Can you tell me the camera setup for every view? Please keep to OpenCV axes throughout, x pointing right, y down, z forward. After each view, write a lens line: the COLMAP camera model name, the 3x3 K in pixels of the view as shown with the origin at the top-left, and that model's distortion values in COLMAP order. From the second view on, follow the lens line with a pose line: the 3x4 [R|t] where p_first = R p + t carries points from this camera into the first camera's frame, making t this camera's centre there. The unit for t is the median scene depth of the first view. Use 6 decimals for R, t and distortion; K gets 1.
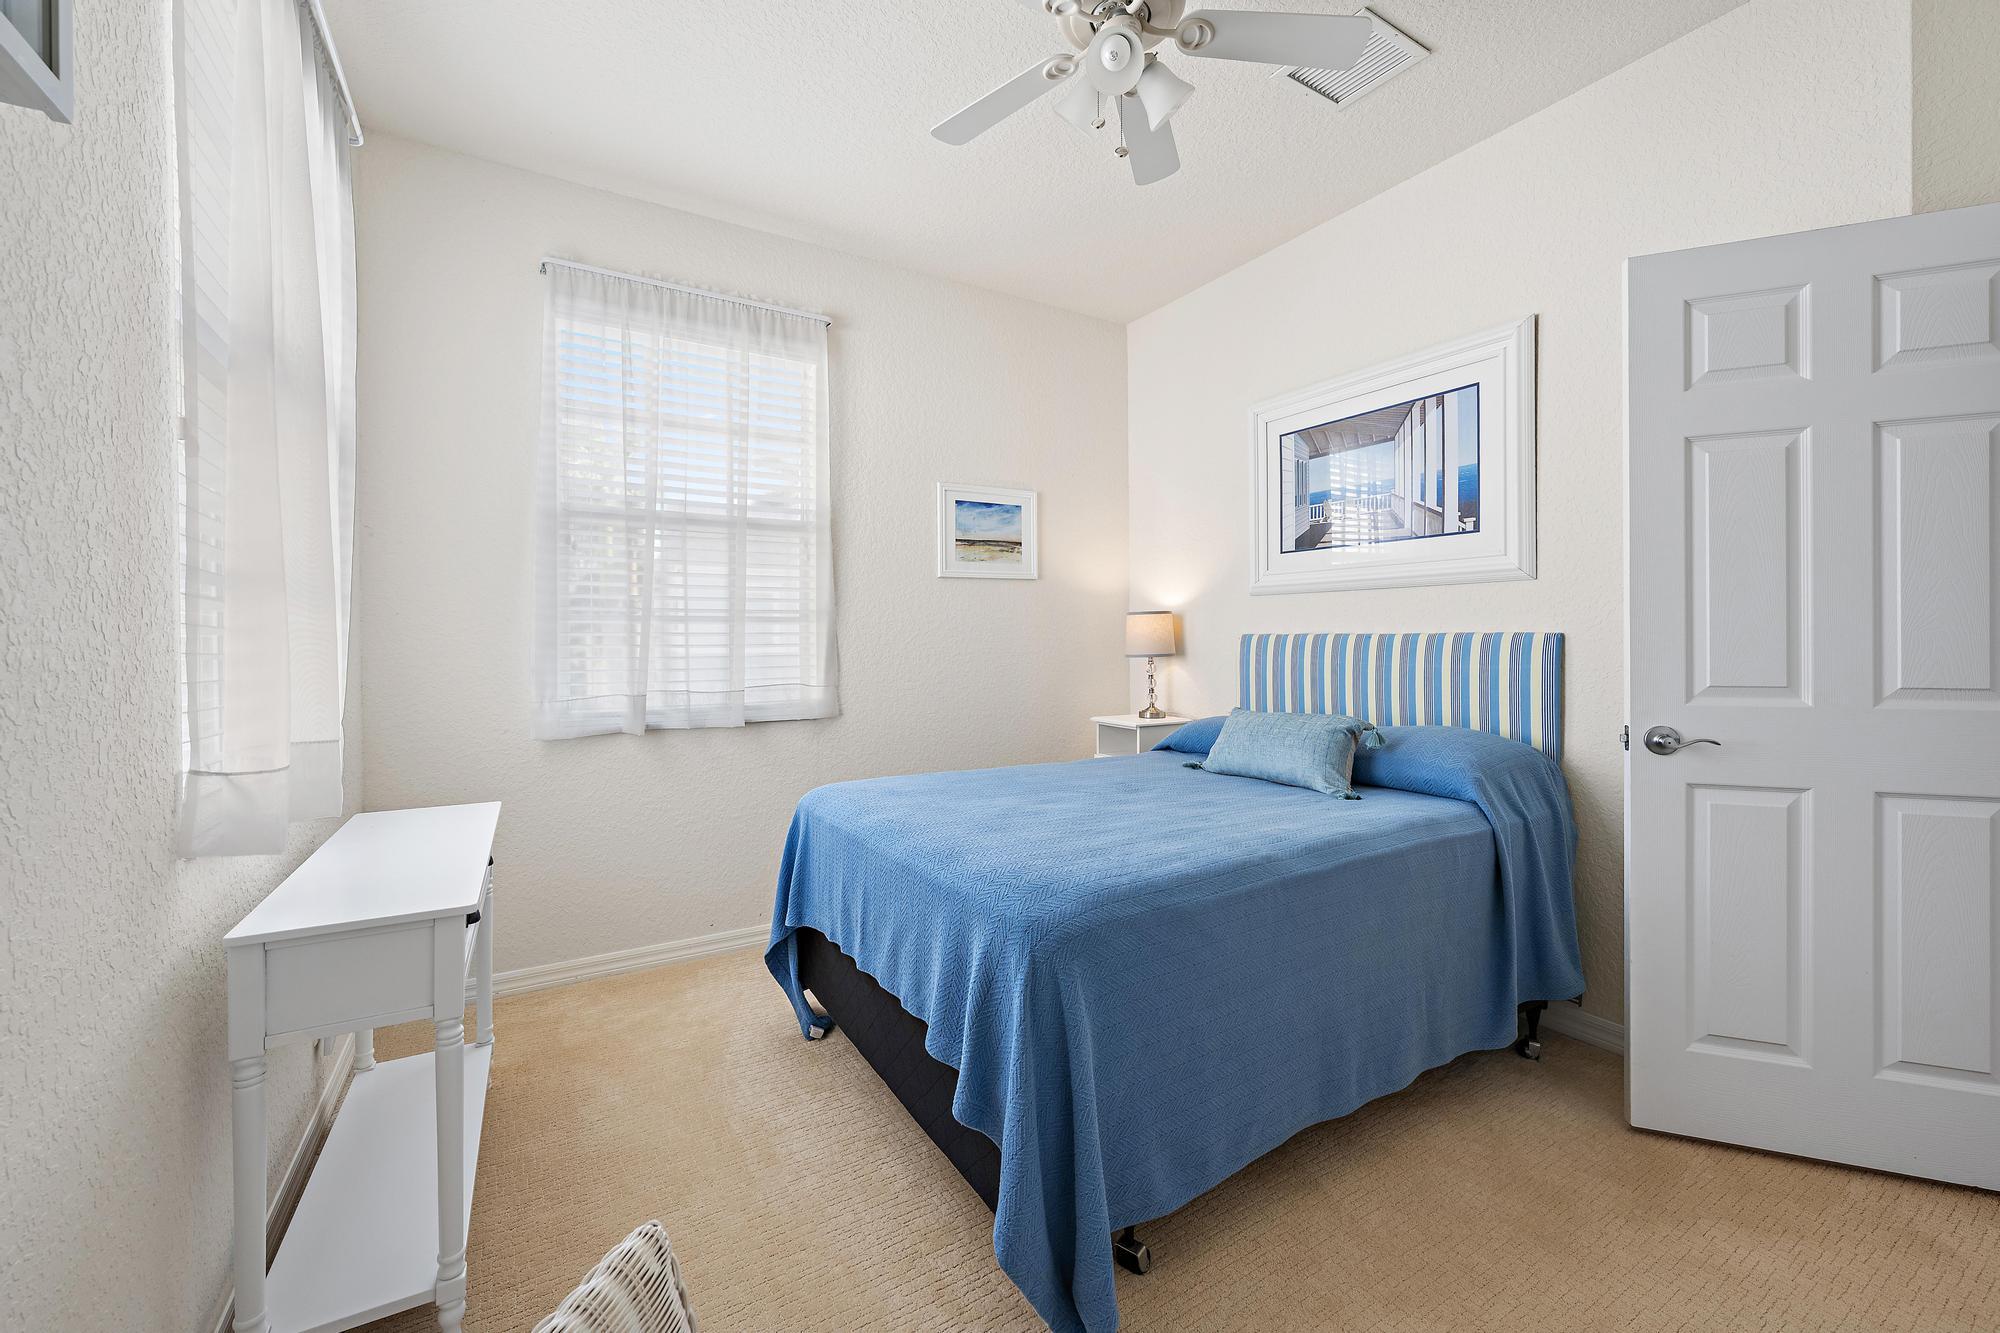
lens RADIAL K [[785.7, 0, 1008.3], [0, 785.7, 654.4], [0, 0, 1]] dist [0.000324, 0.000434]
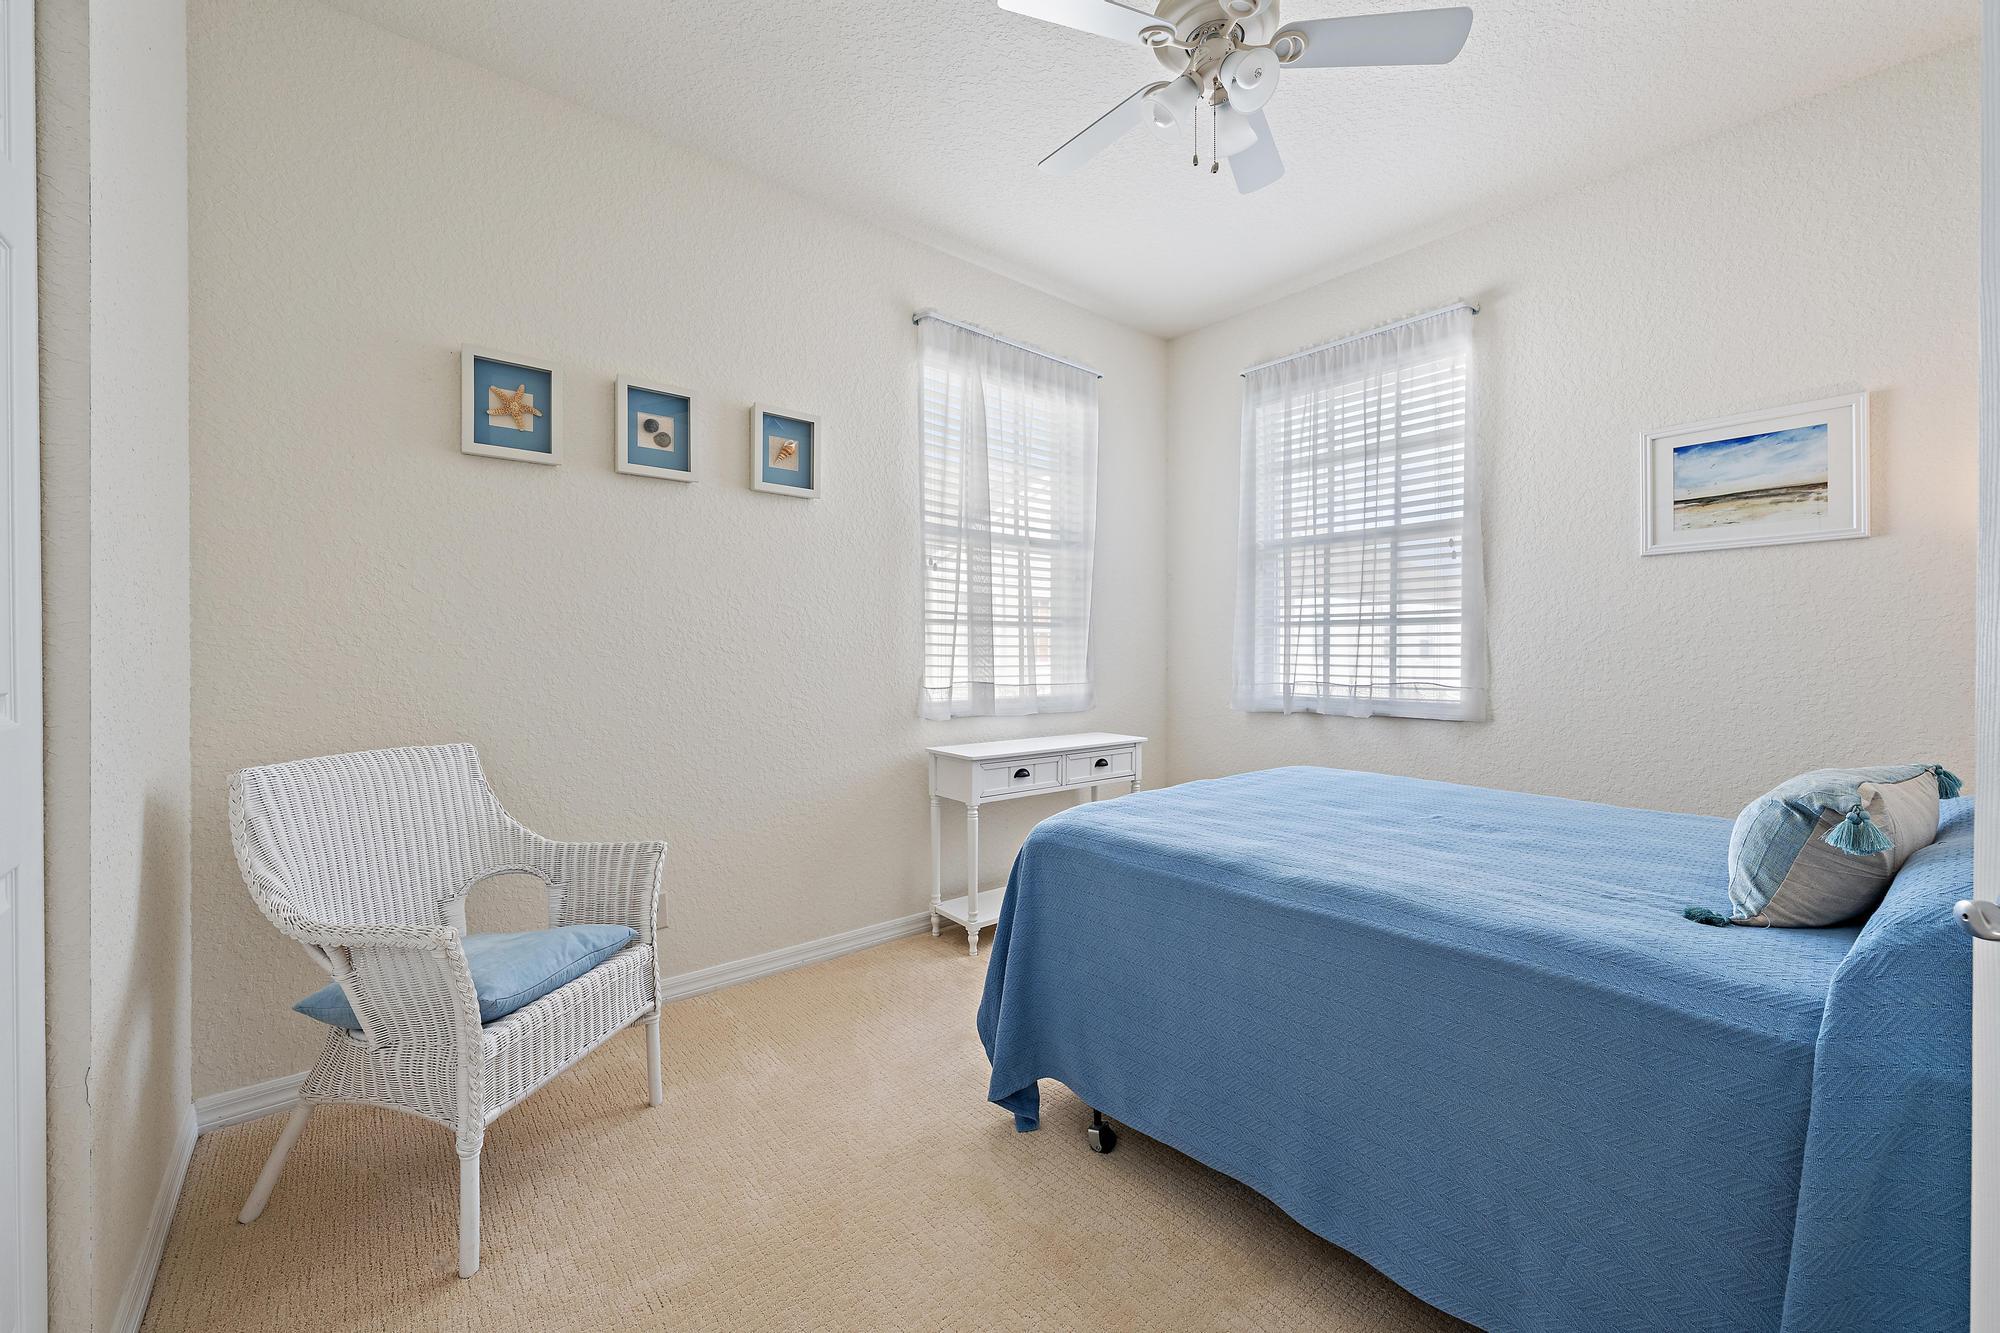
lens RADIAL K [[785.7, 0, 1000.3], [0, 785.7, 668.4], [0, 0, 1]] dist [0.000324, 0.000434]
pose [[0.156883, 0.029481, -0.987177, 0.622829], [-0.011533, 0.999541, 0.028017, -0.003774], [0.987550, 0.006990, 0.157151, 0.287550]]
